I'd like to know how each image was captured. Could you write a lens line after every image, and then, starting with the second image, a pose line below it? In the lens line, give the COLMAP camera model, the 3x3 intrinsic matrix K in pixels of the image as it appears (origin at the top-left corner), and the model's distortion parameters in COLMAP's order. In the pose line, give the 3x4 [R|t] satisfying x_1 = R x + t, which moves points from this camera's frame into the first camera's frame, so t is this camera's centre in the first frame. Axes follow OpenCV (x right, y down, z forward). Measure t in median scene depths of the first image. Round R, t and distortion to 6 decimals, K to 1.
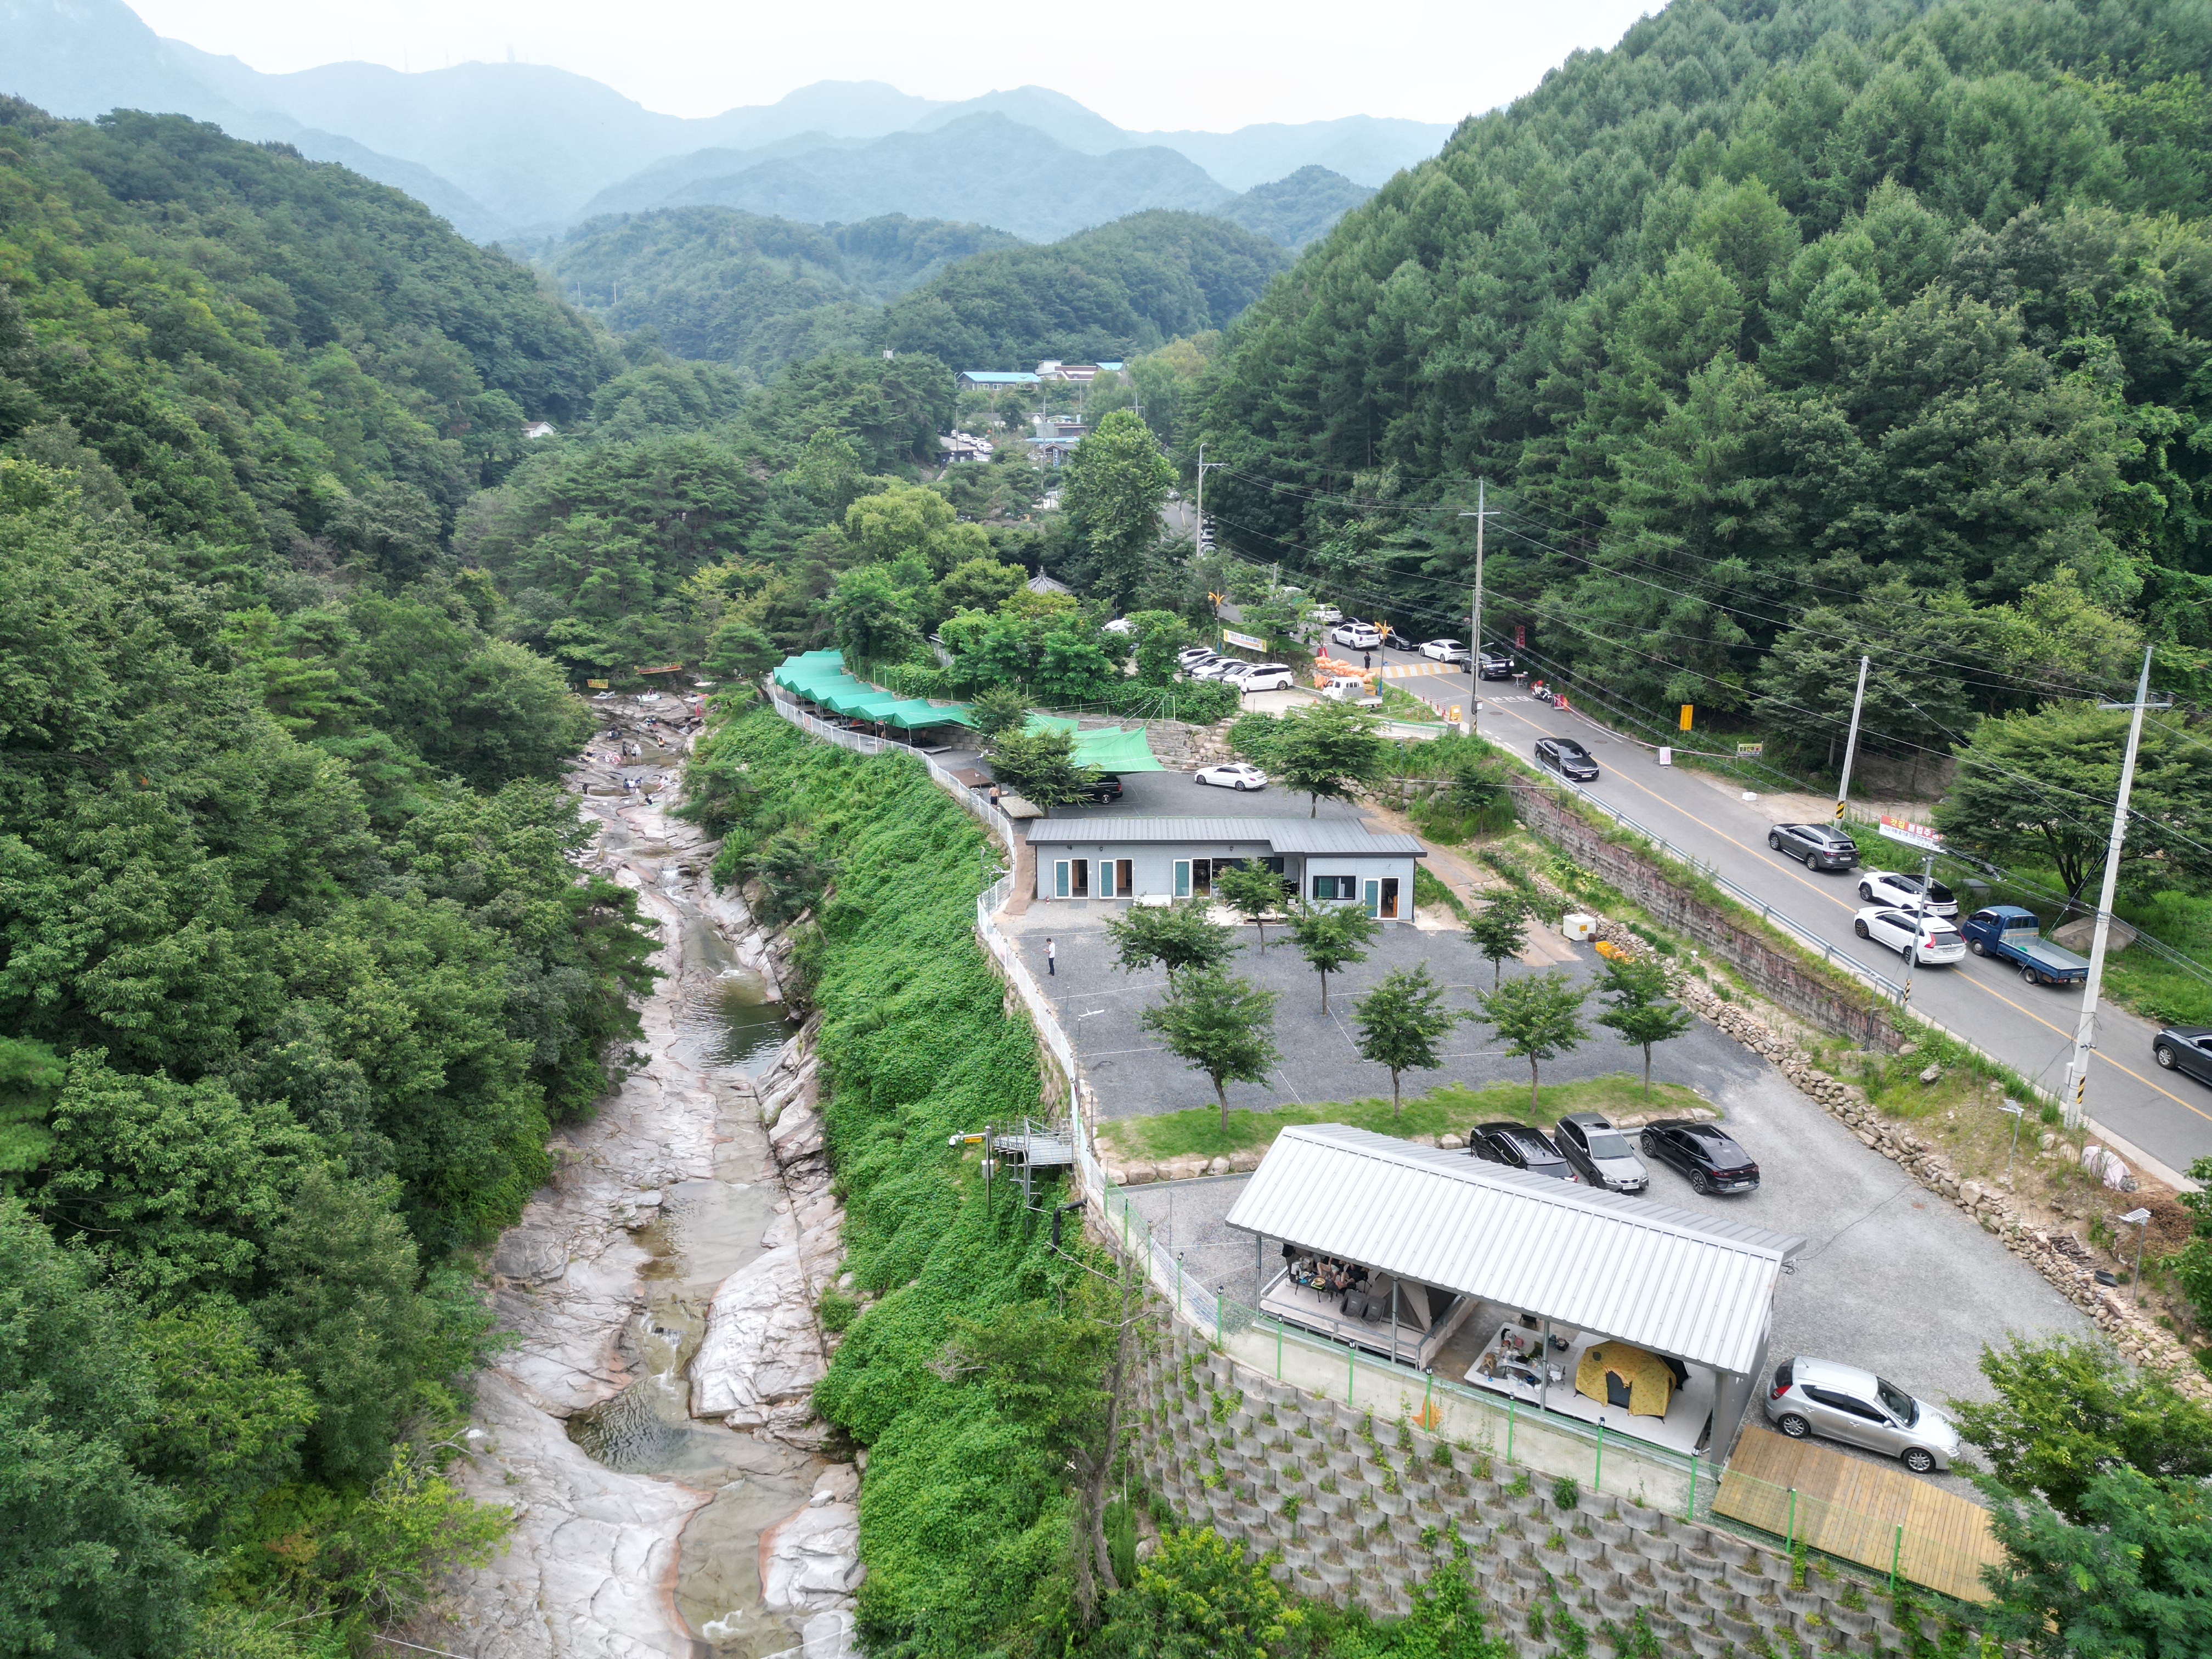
lens RADIAL K [[1547.8, 0, 1112.0], [0, 1547.8, 822.2], [0, 0, 1]] dist [0.080766, -0.077590]
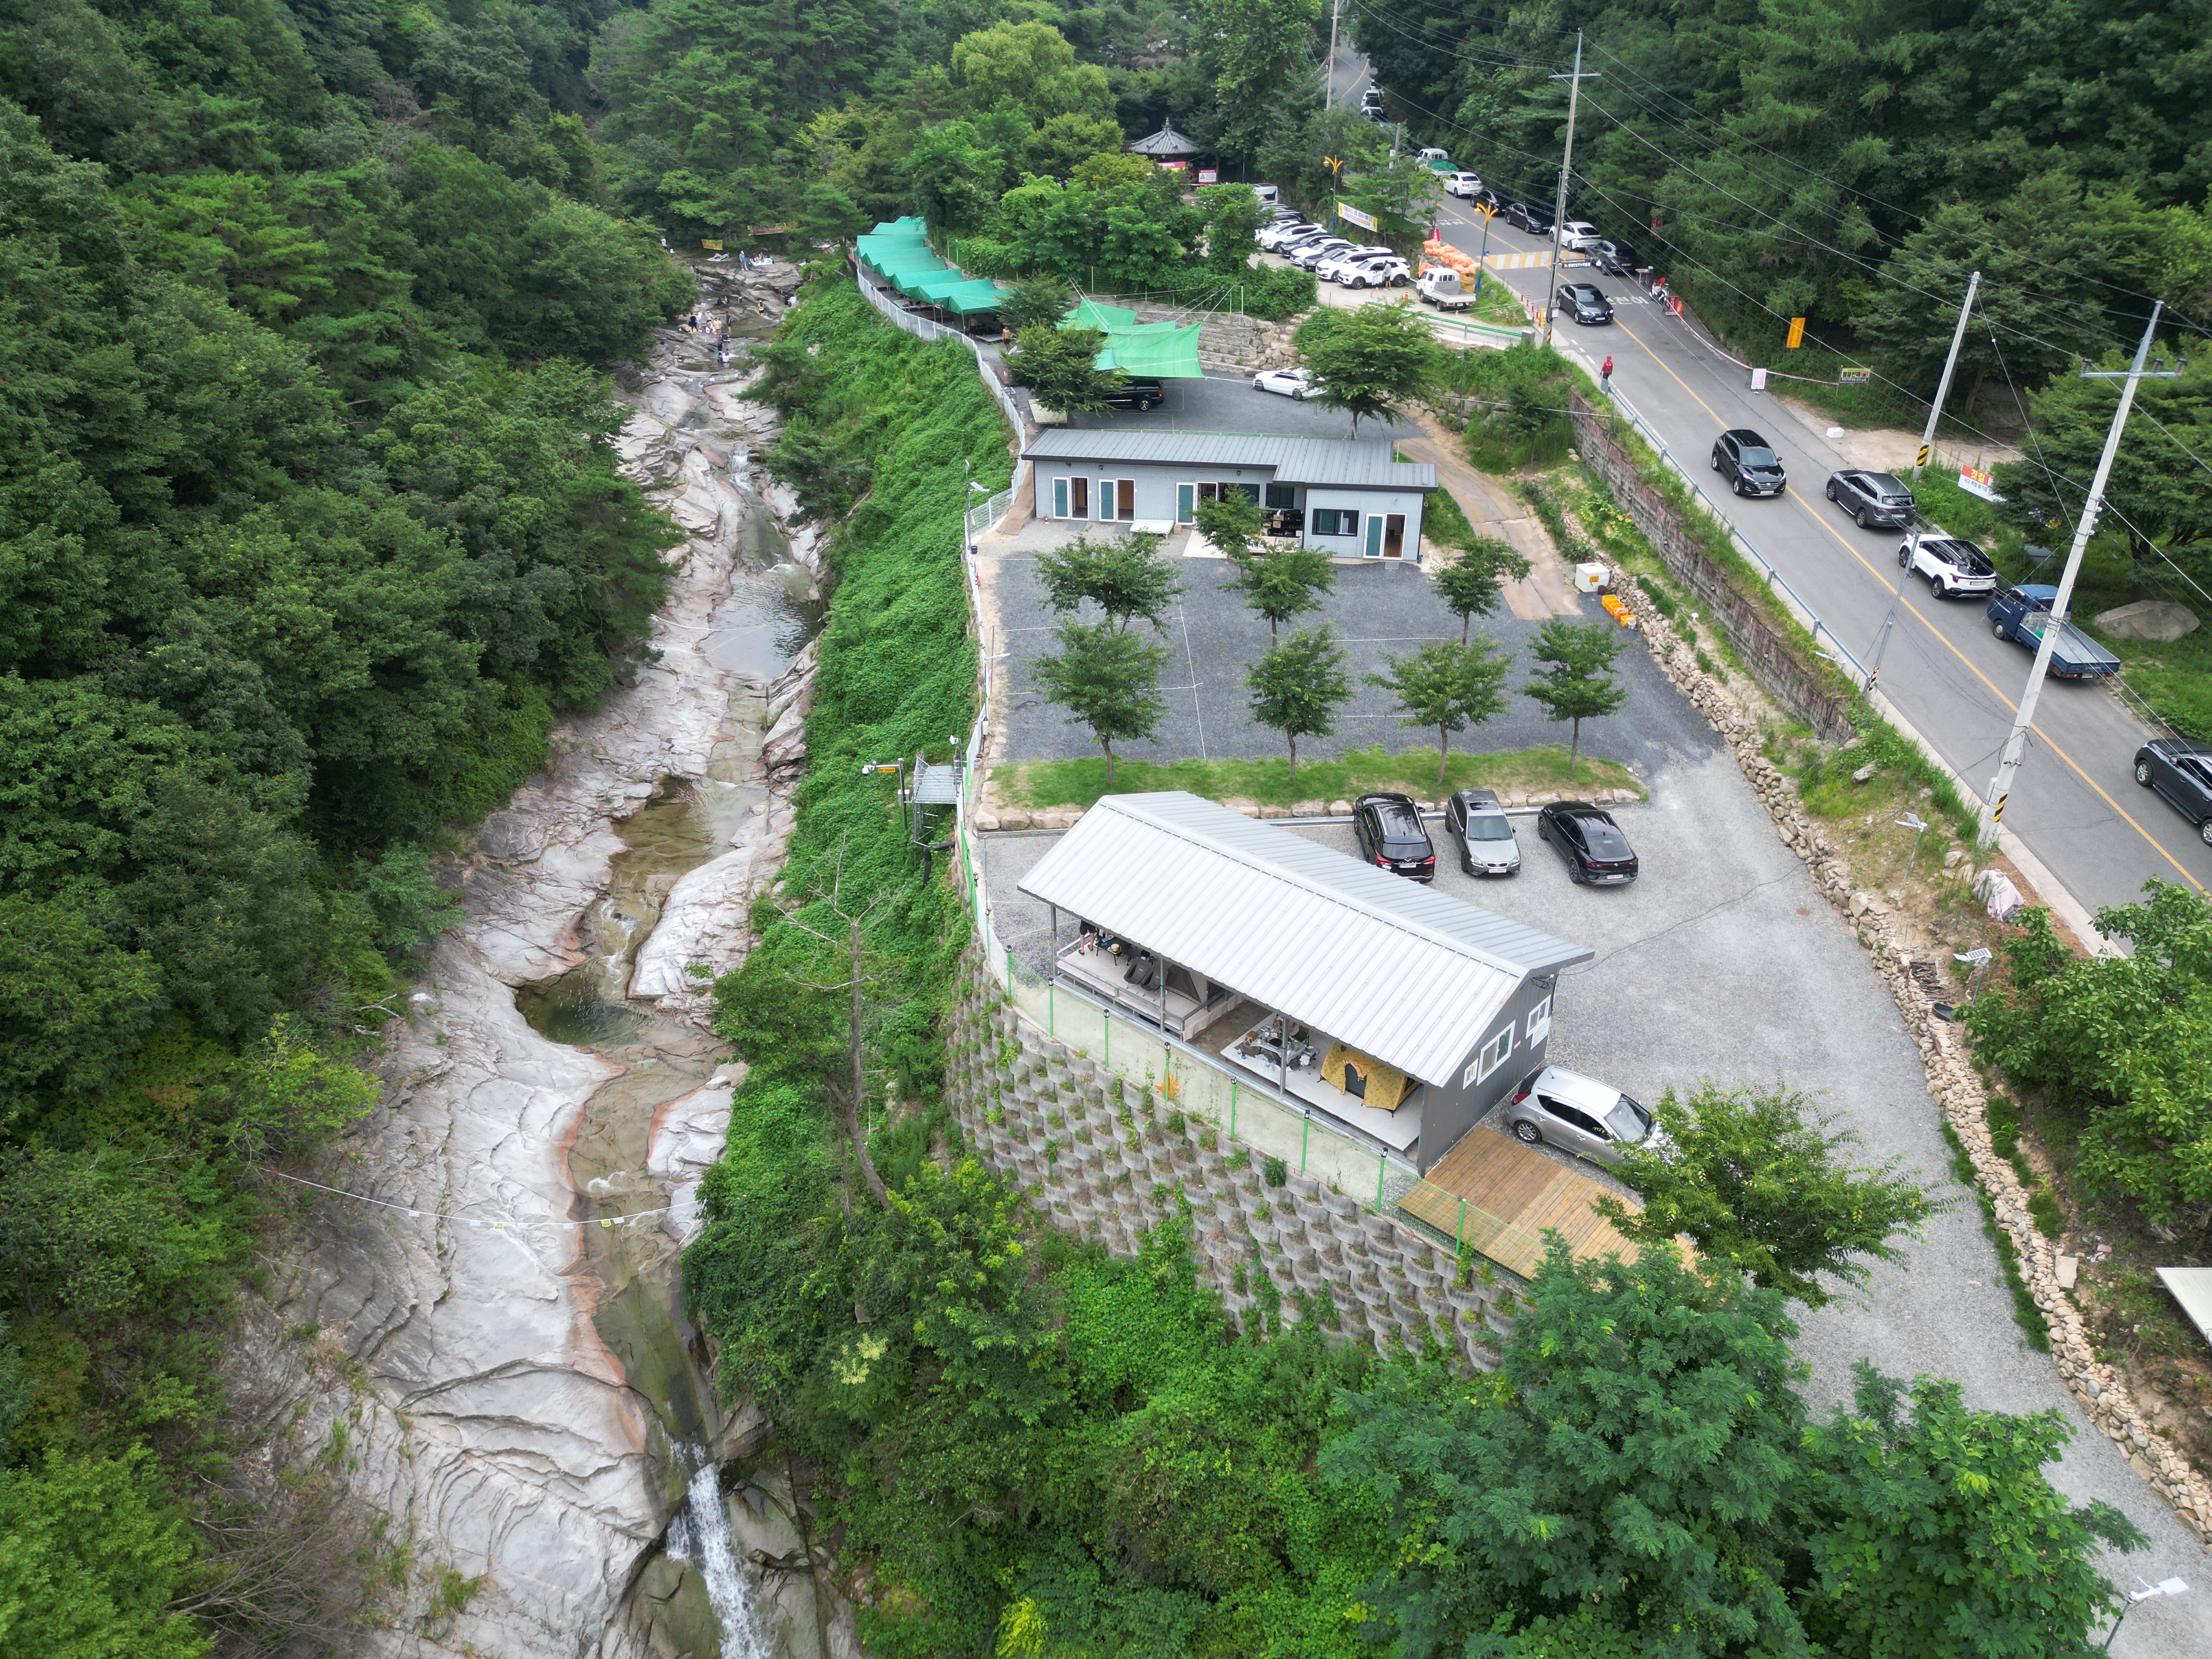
lens RADIAL K [[1553.6, 0, 1112.4], [0, 1553.6, 821.9], [0, 0, 1]] dist [0.065094, -0.054871]
pose [[0.988033, 0.074760, -0.134915, 0.143992], [-0.036102, 0.962478, 0.268949, -0.029845], [0.149959, -0.260860, 0.953658, 0.034868]]
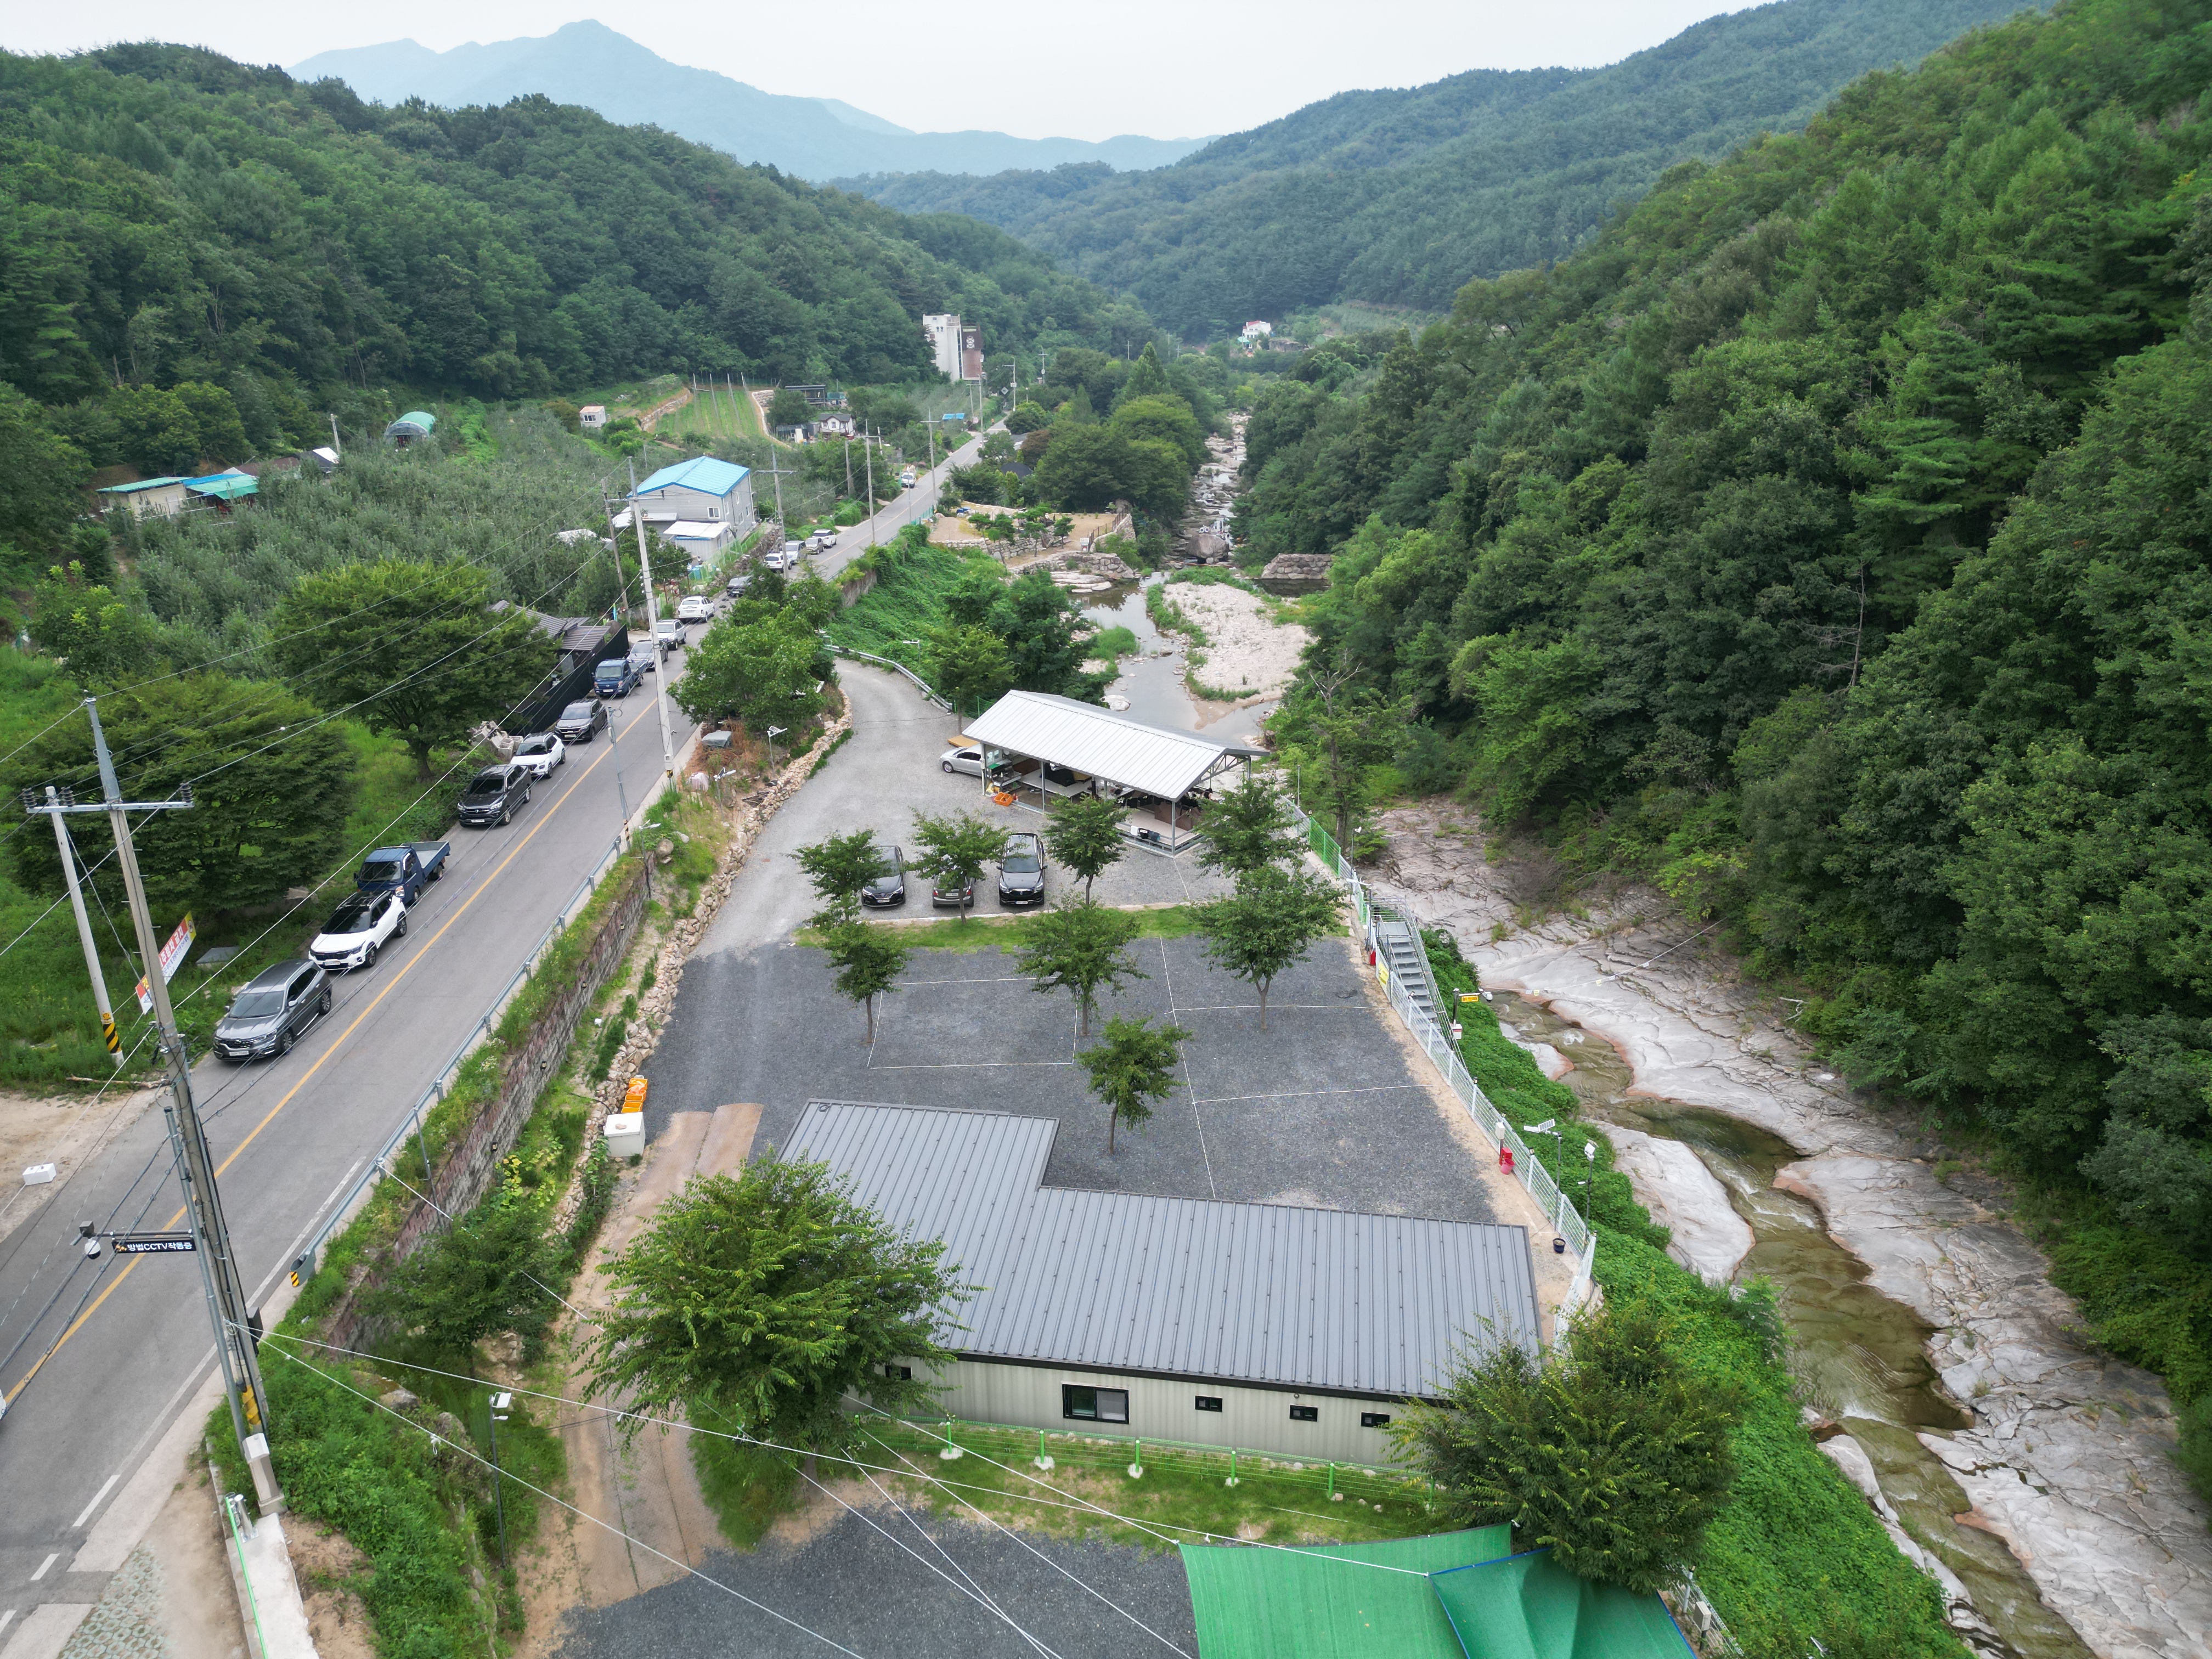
lens RADIAL K [[1551.9, 0, 1112.4], [0, 1551.9, 825.9], [0, 0, 1]] dist [0.081249, -0.080571]
pose [[-0.991889, -0.031285, 0.123196, 0.018107], [0.049088, 0.799757, 0.598314, -0.389726], [-0.117245, 0.599509, -0.791734, 1.316920]]
